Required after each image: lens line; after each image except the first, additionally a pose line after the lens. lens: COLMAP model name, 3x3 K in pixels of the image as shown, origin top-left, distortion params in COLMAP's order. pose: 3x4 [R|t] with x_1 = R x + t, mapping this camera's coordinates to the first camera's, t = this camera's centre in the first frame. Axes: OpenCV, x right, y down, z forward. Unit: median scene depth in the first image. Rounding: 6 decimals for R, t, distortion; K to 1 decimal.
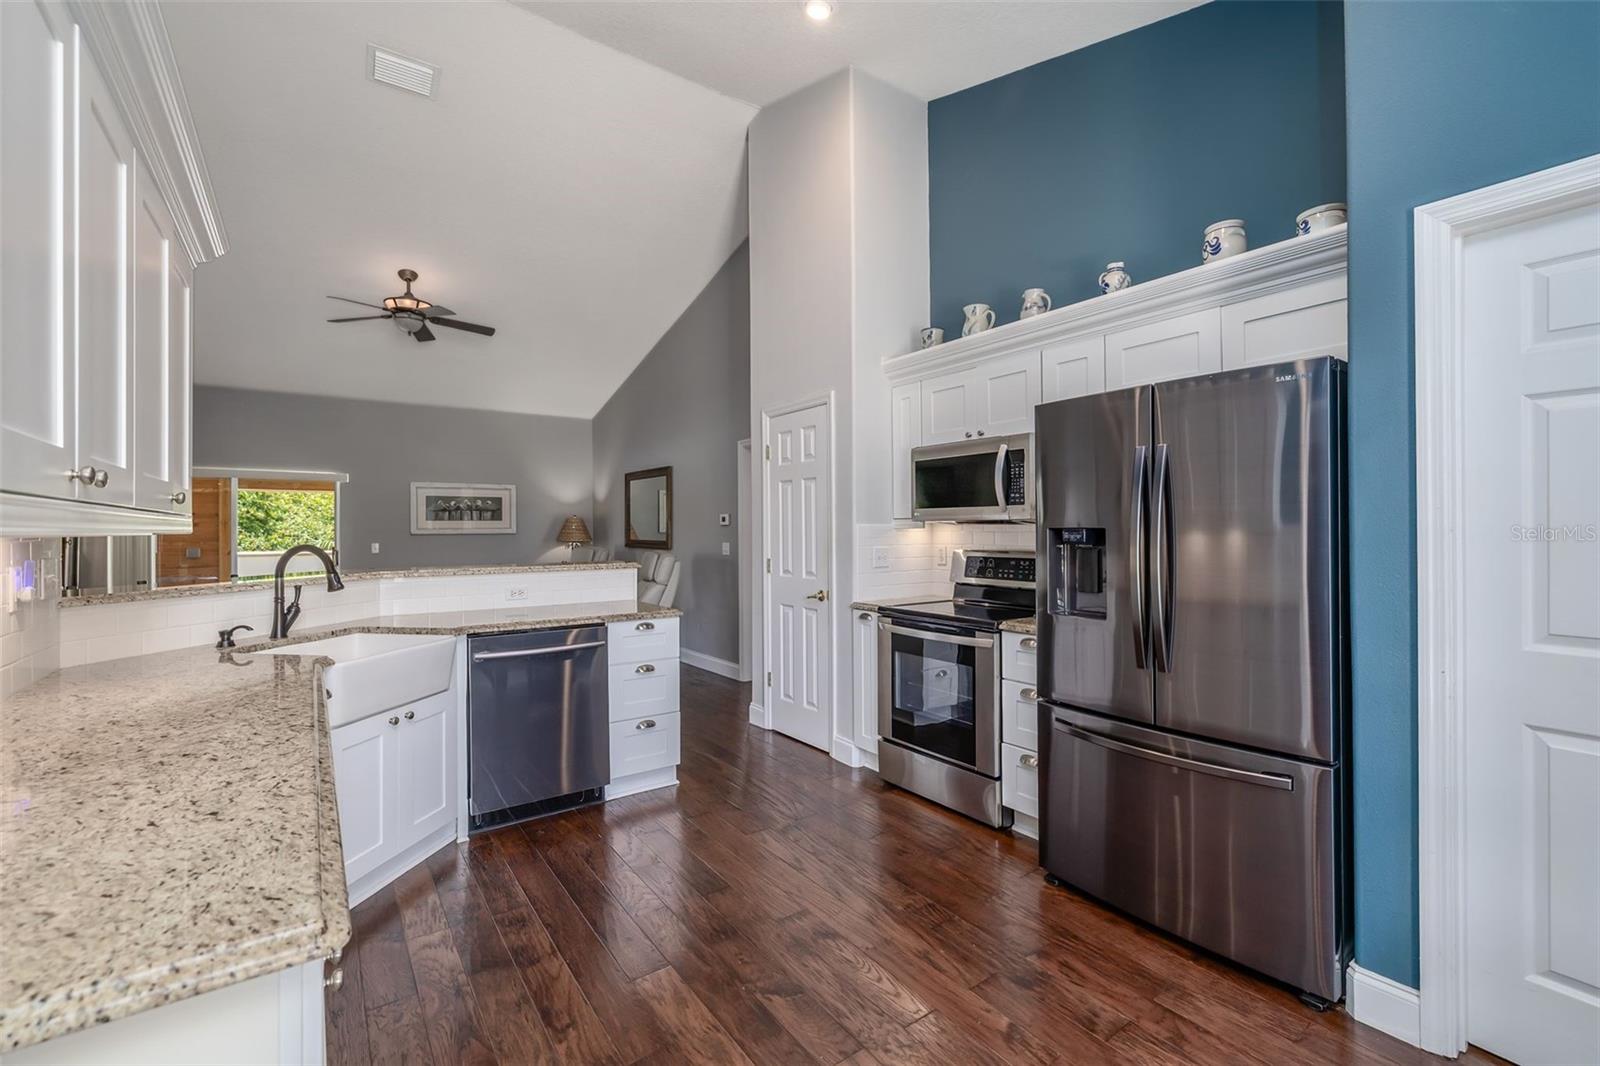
lens RADIAL K [[674.9, 0, 801.5], [0, 674.9, 530.4], [0, 0, 1]] dist [0.002089, 0.001702]
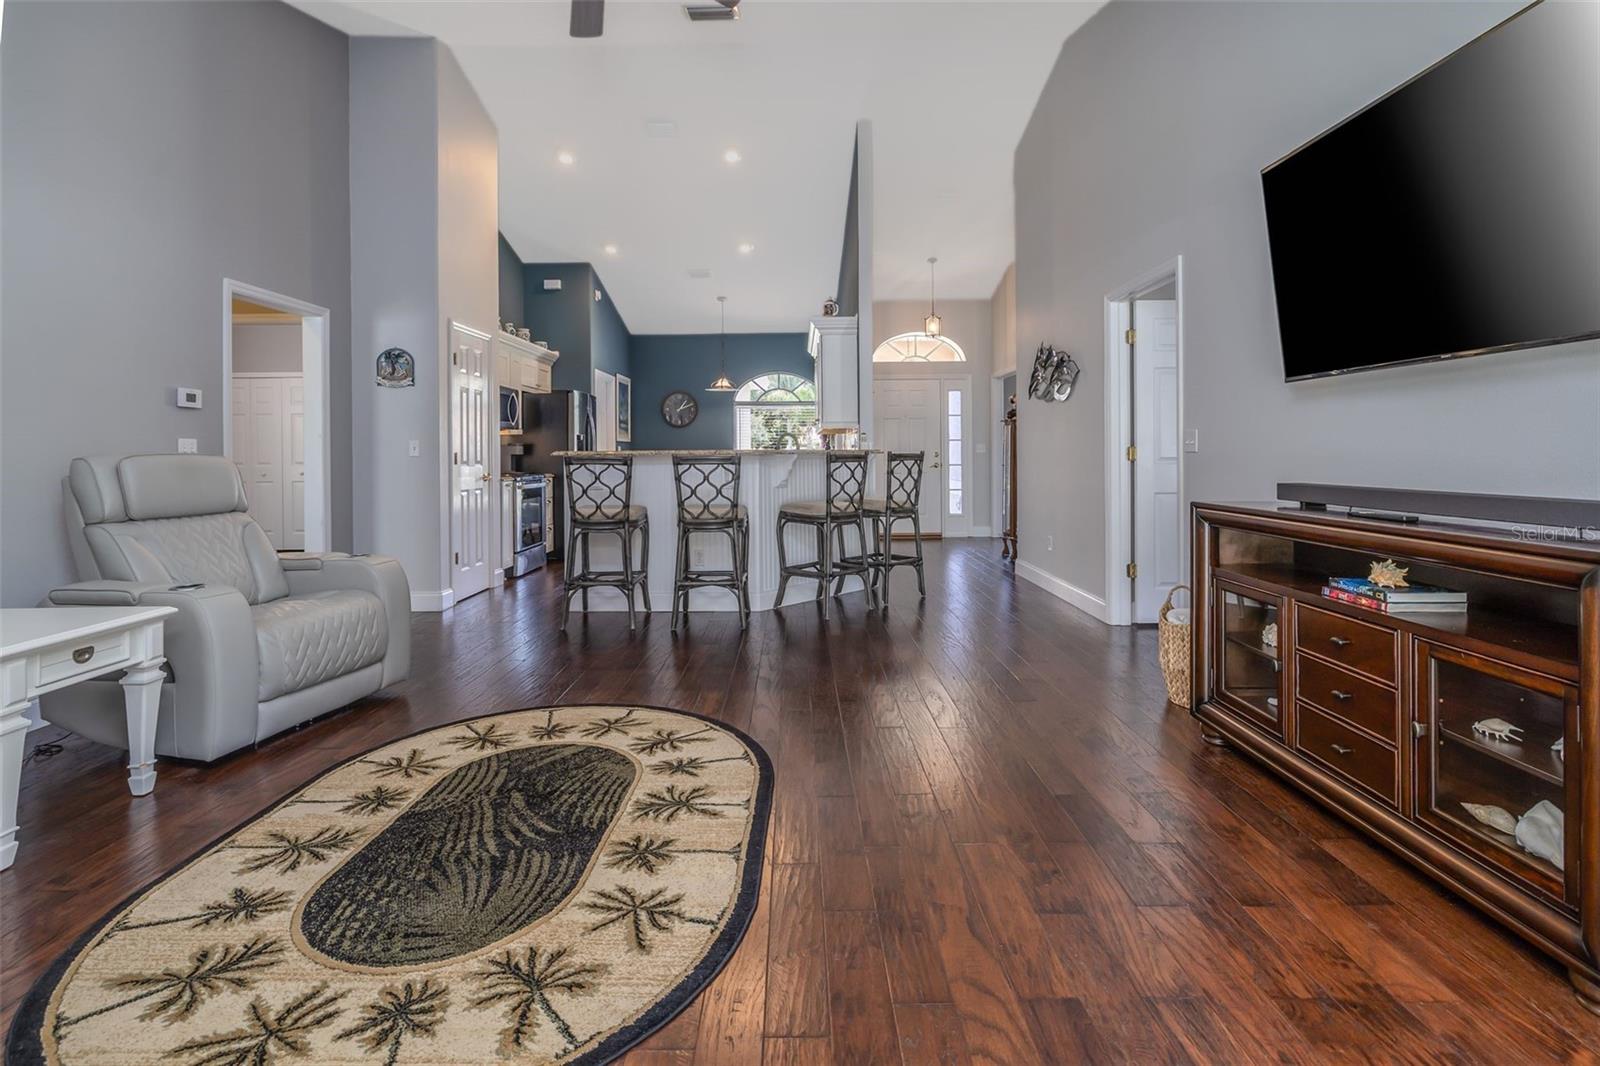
lens RADIAL K [[739.9, 0, 793.4], [0, 739.9, 453.1], [0, 0, 1]] dist [0.003234, -0.000071]
pose [[-0.811995, 0.010639, 0.583567, -0.903823], [0.012129, 0.999926, -0.001353, 0.038168], [-0.583538, 0.005979, -0.812064, 1.221313]]
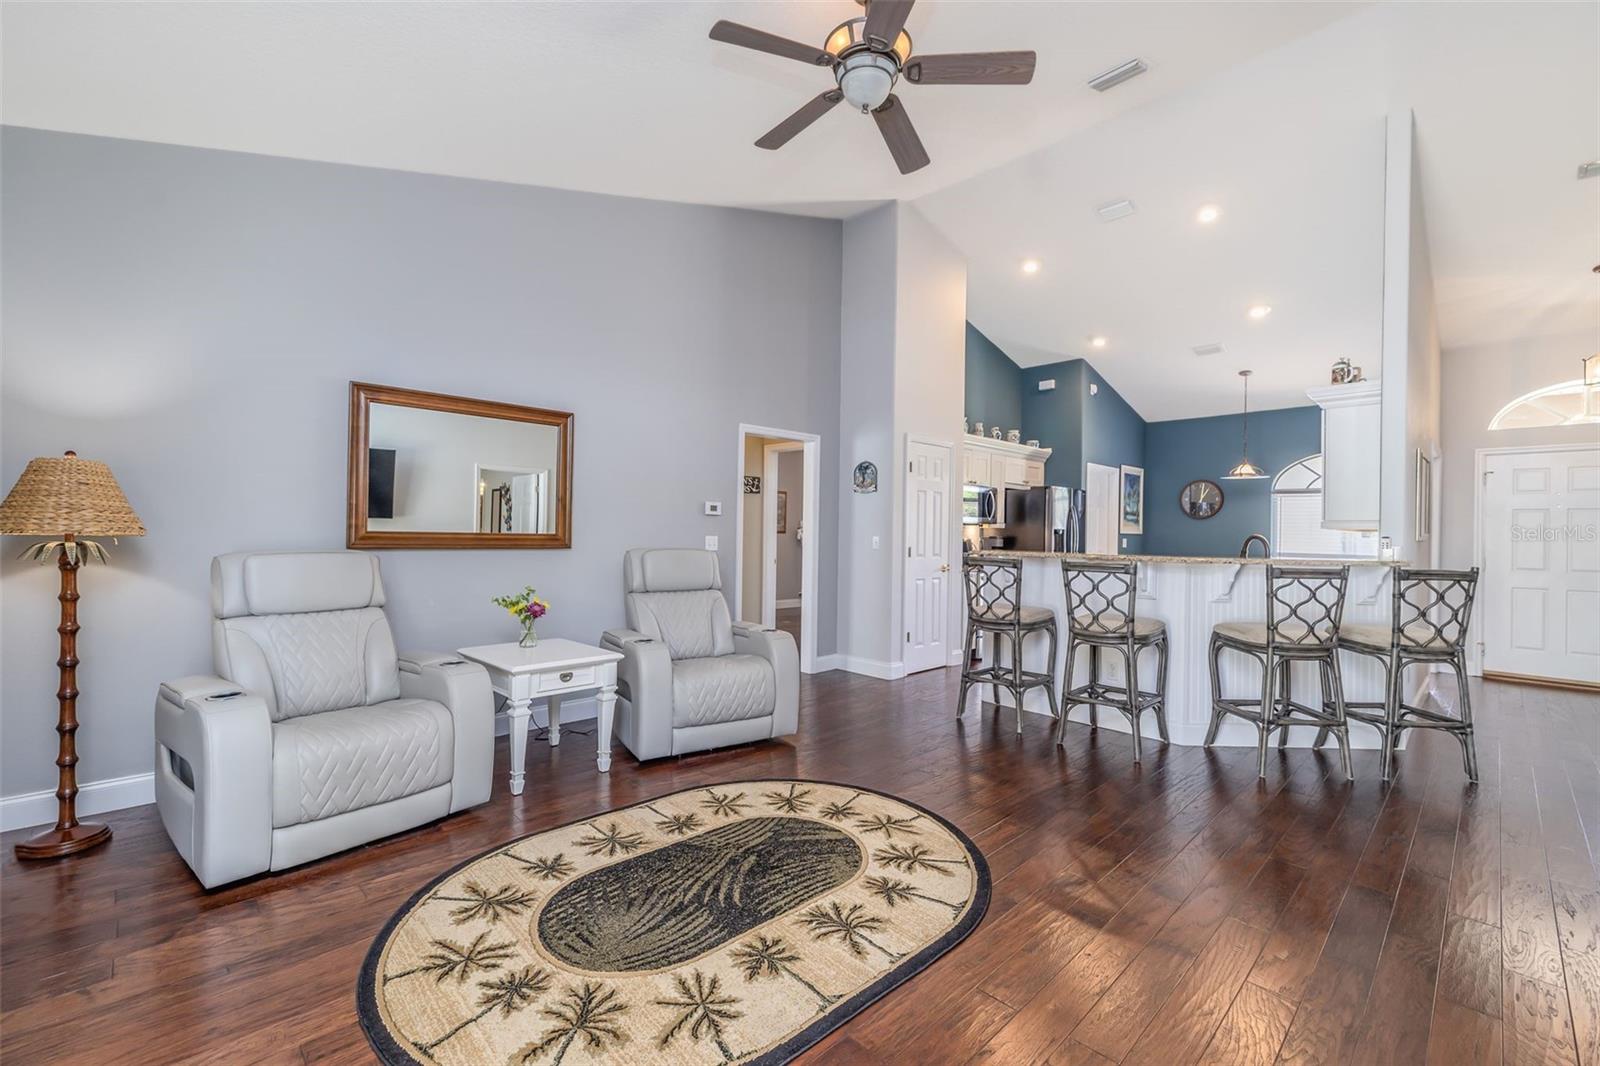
lens RADIAL K [[674.9, 0, 806.8], [0, 674.9, 529.2], [0, 0, 1]] dist [0.002089, 0.001702]
pose [[-0.154121, 0.005472, 0.988037, -0.975355], [-0.012058, 0.999900, -0.007419, 0.014916], [-0.987978, -0.013057, -0.154040, 1.021416]]
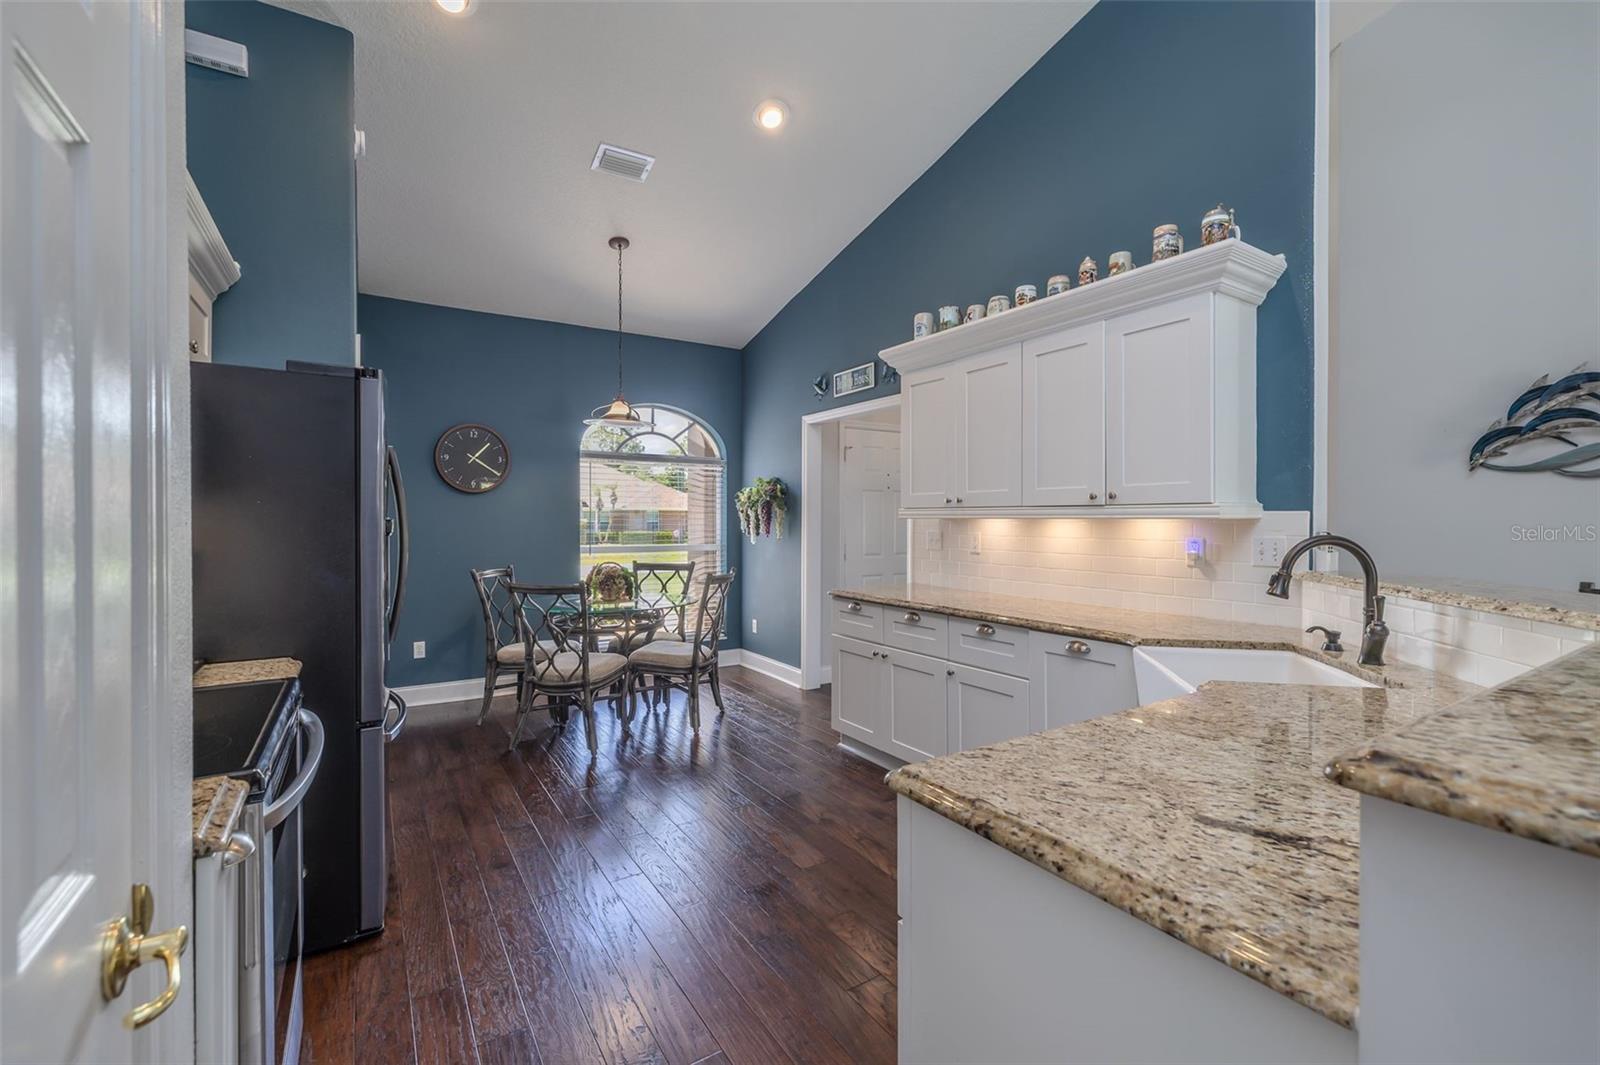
lens RADIAL K [[674.9, 0, 802.4], [0, 674.9, 522.0], [0, 0, 1]] dist [0.002089, 0.001702]
pose [[-0.998813, 0.003536, 0.048576, -0.090647], [0.004054, 0.999936, 0.010578, -0.002360], [-0.048536, 0.010762, -0.998763, 0.750213]]
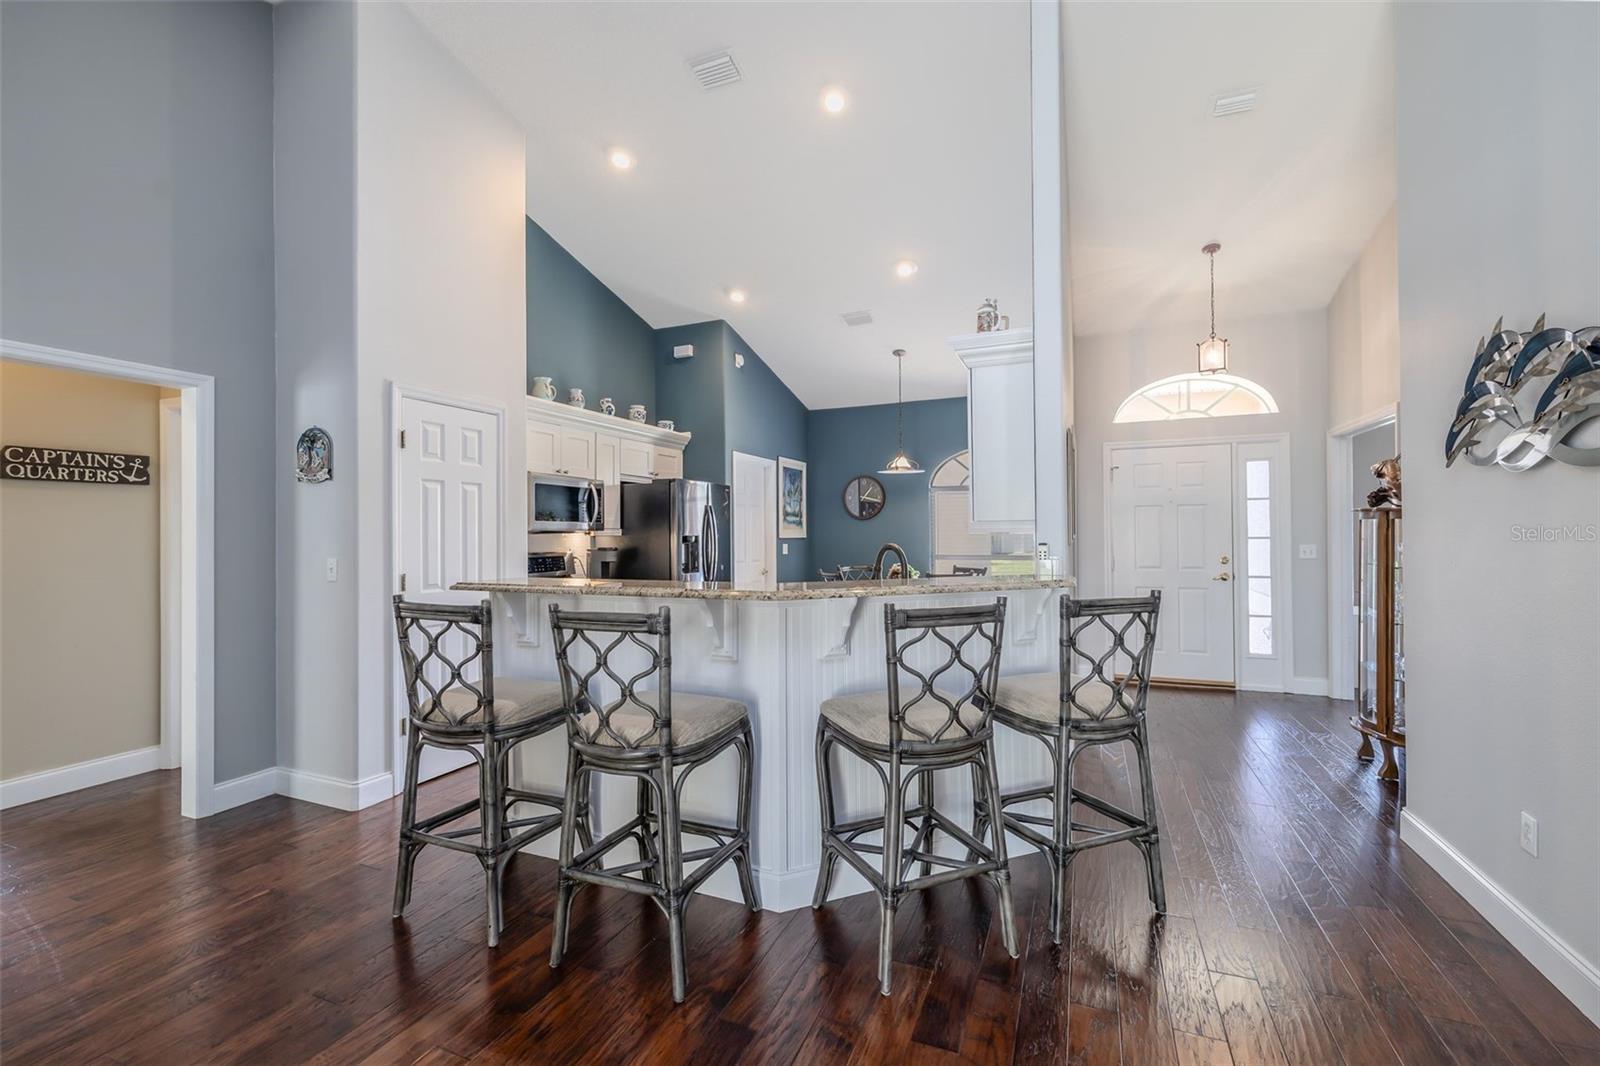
lens RADIAL K [[674.9, 0, 811.4], [0, 674.9, 529.5], [0, 0, 1]] dist [0.002089, 0.001702]
pose [[-0.535039, 0.015176, 0.844691, -0.711187], [0.011912, 0.999875, -0.010419, 0.003309], [-0.844743, 0.004487, -0.535153, 0.738289]]
